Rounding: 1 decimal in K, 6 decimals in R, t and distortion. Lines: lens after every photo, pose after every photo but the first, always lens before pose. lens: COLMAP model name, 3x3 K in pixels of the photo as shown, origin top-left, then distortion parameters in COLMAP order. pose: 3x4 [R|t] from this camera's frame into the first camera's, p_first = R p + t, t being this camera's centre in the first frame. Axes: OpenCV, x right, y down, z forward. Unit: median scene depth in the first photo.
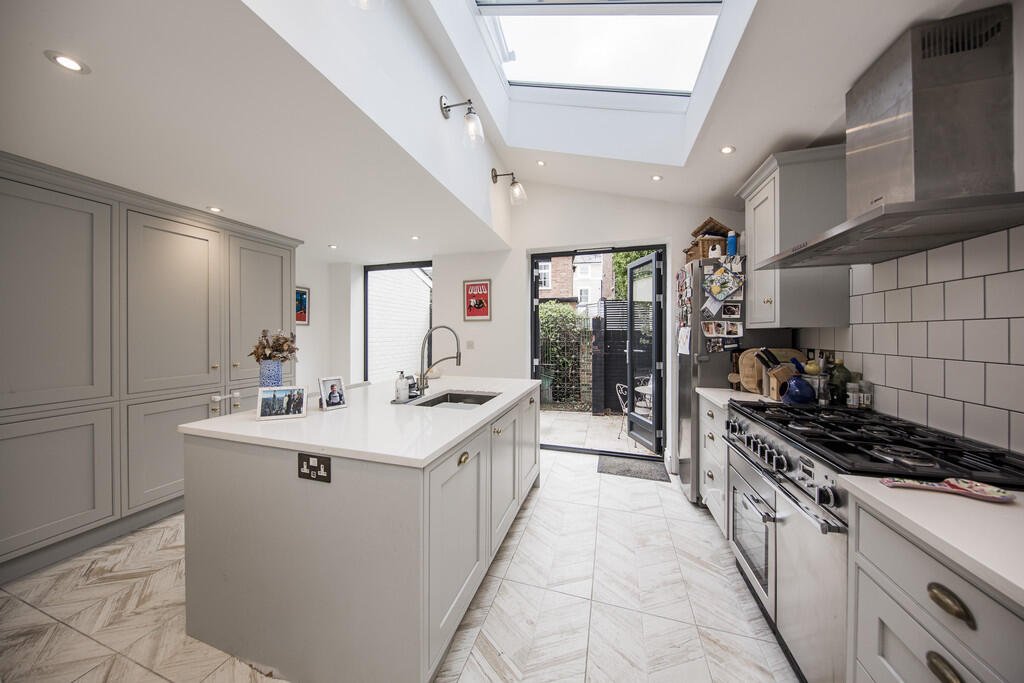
lens RADIAL K [[326.3, 0, 506.0], [0, 326.3, 335.5], [0, 0, 1]] dist [0.000594, 0.000013]
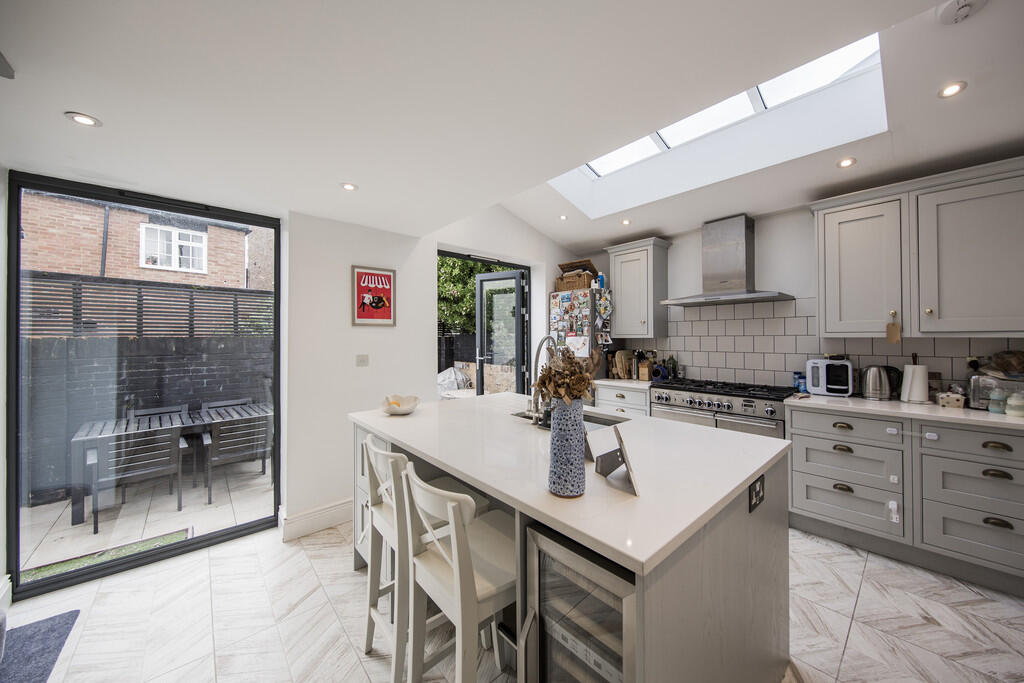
lens RADIAL K [[357.4, 0, 510.8], [0, 357.4, 335.8], [0, 0, 1]] dist [-0.001219, -0.000072]
pose [[0.508878, 0.002740, 0.860834, -0.618597], [0.009133, 0.999921, -0.008581, -0.013804], [-0.860790, 0.012229, 0.508813, 0.360198]]
